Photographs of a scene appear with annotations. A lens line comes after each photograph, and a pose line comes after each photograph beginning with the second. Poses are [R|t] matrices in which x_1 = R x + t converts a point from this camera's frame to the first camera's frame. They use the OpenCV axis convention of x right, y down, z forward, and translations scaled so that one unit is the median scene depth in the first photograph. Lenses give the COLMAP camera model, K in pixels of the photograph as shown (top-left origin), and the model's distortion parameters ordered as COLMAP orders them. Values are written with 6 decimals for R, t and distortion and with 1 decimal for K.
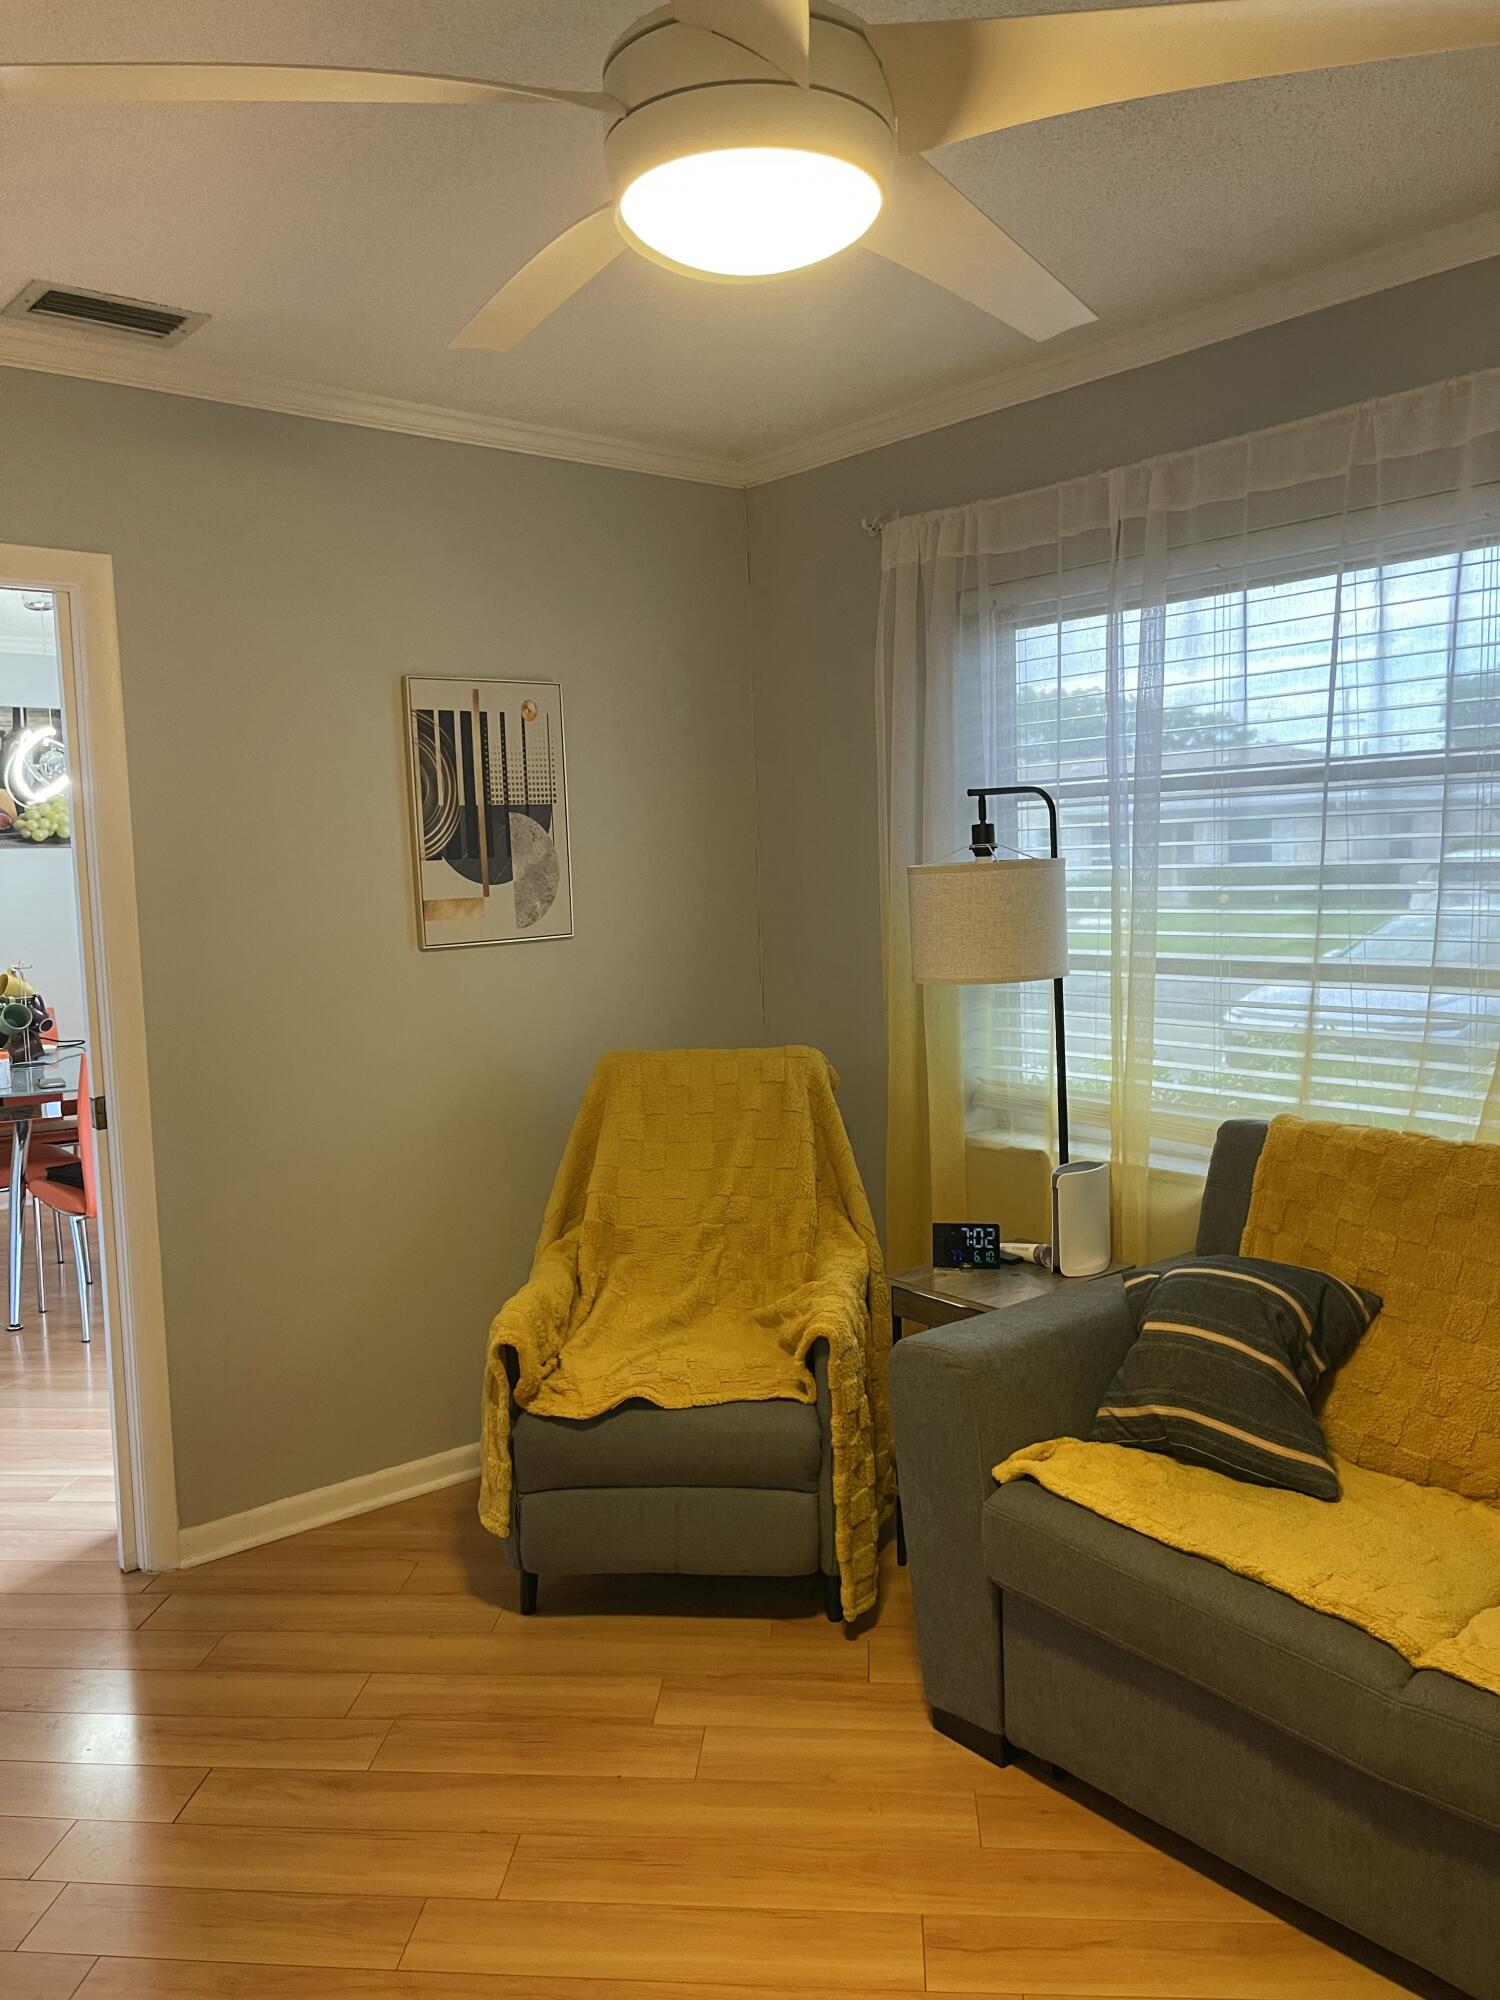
lens RADIAL K [[1492.3, 0, 754.4], [0, 1492.3, 1011.5], [0, 0, 1]] dist [0.066949, -0.087214]
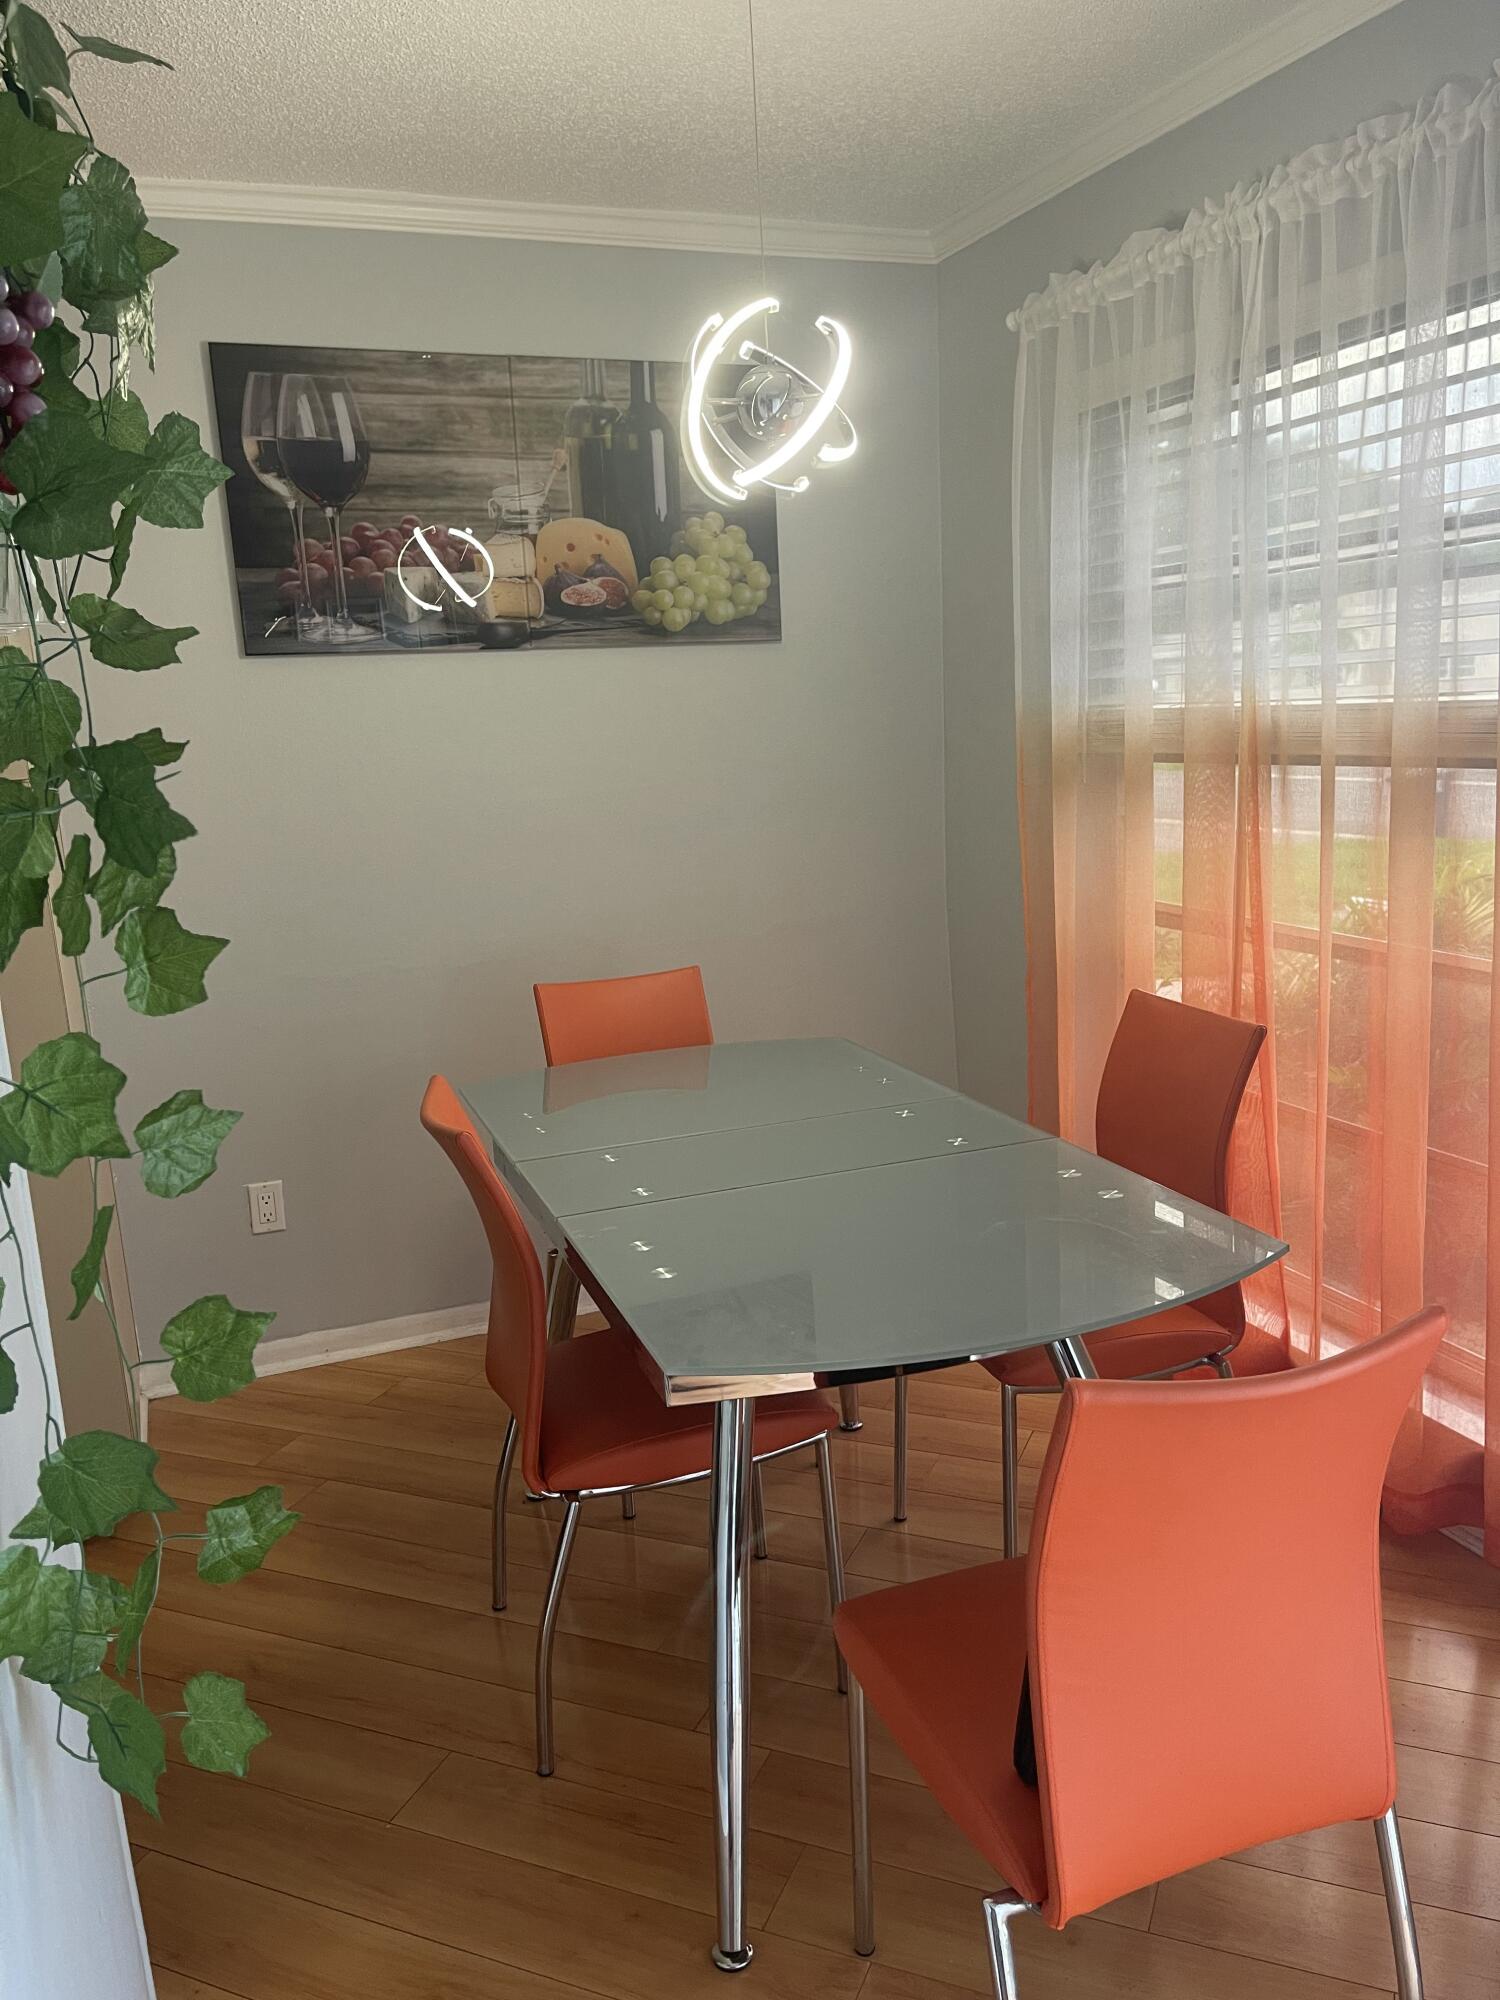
lens RADIAL K [[1499.3, 0, 768.4], [0, 1499.3, 1017.6], [0, 0, 1]] dist [0.069577, -0.097199]
pose [[0.951422, 0.045661, -0.304487, -0.279563], [-0.010864, 0.993305, 0.115009, -0.040211], [0.307700, -0.106114, 0.945548, 0.504497]]
